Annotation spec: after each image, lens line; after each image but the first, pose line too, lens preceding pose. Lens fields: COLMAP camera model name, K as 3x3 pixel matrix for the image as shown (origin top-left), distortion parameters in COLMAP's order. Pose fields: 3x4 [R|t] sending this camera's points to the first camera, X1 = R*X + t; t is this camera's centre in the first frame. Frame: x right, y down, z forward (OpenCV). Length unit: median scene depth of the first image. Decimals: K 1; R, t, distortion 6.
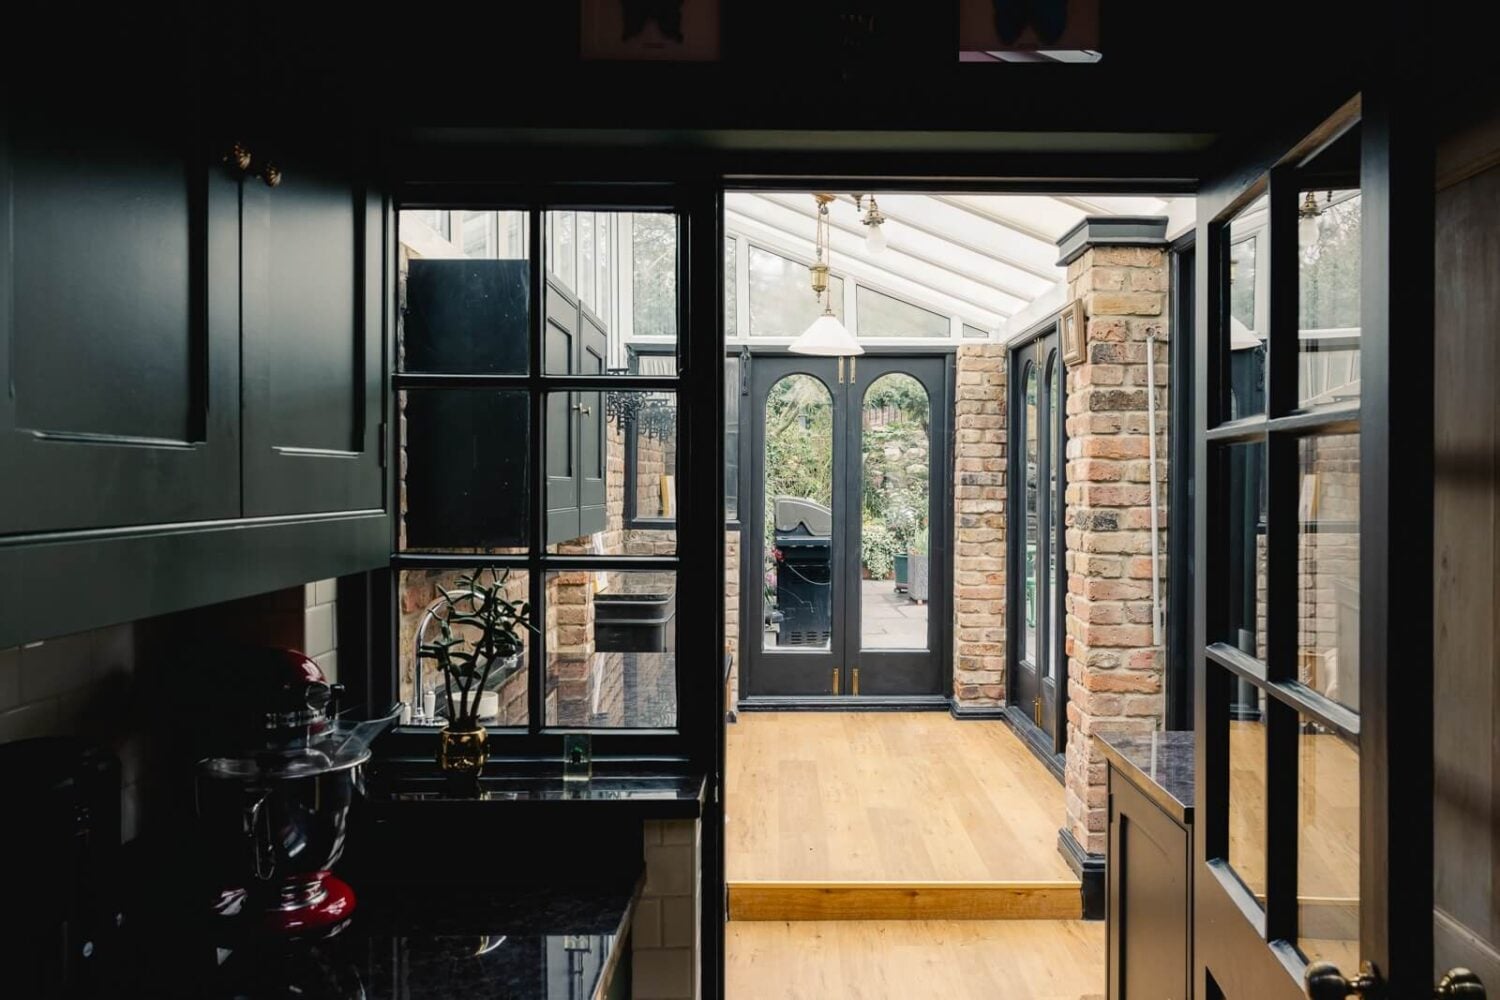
lens RADIAL K [[1174.4, 0, 750.0], [0, 1174.4, 500.0], [0, 0, 1]] dist [-0.003316, -0.001742]
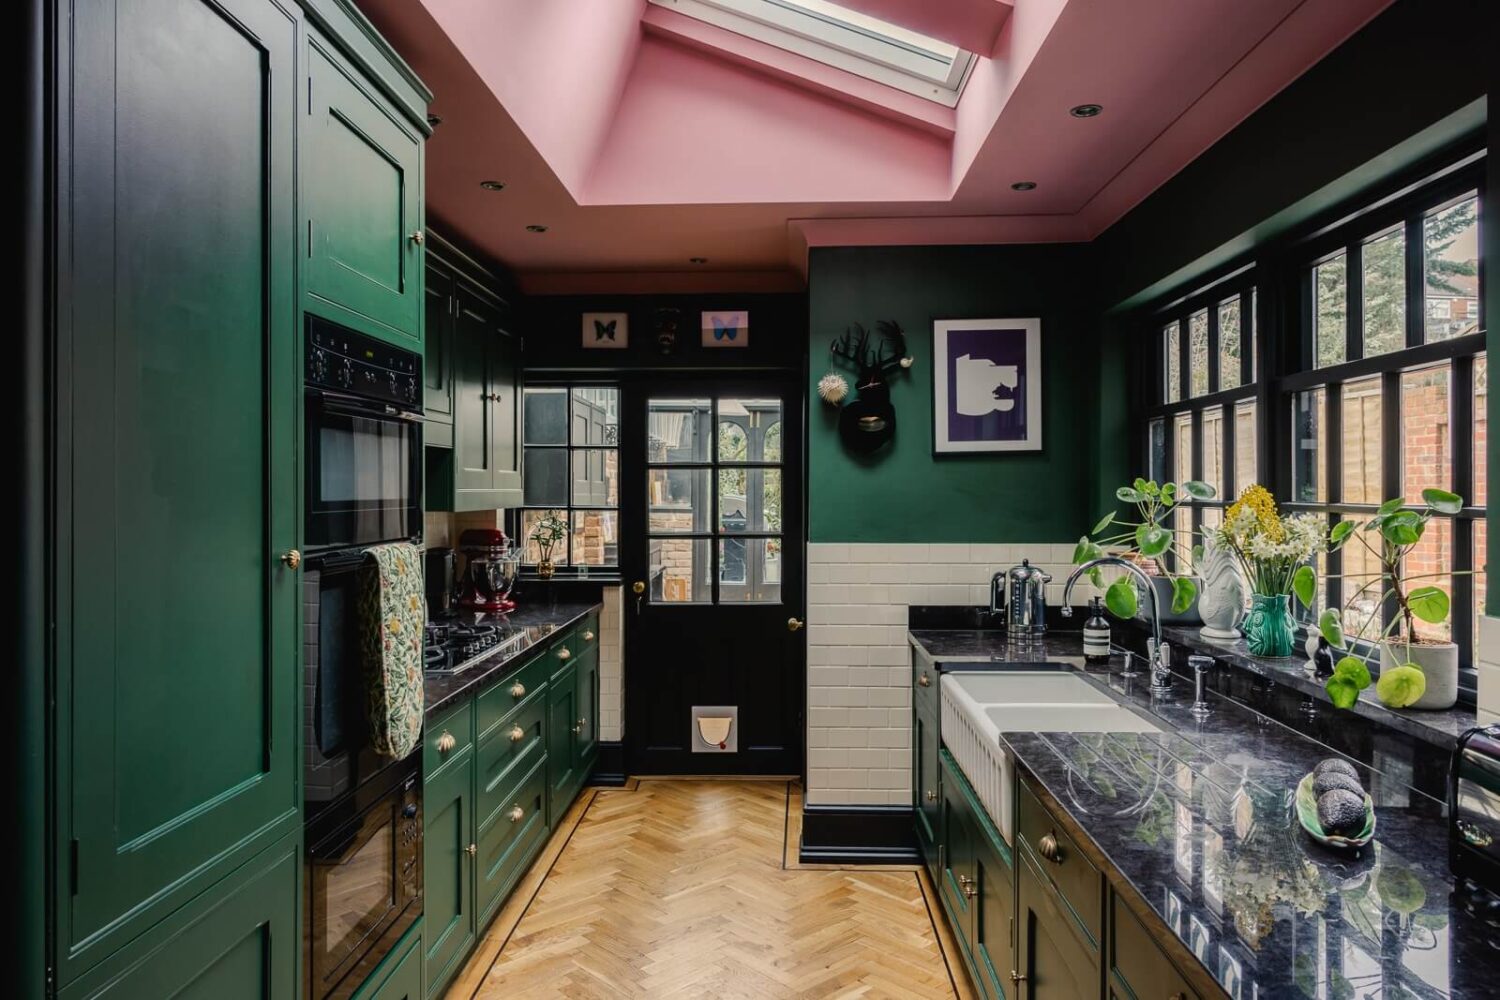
lens RADIAL K [[1010.4, 0, 750.0], [0, 1010.4, 500.0], [0, 0, 1]] dist [-0.000071, 0.001765]
pose [[0.999879, -0.003814, -0.015112, 0.320037], [0.003736, 0.999980, -0.005184, 0.048352], [0.015131, 0.005127, 0.999872, -1.582372]]
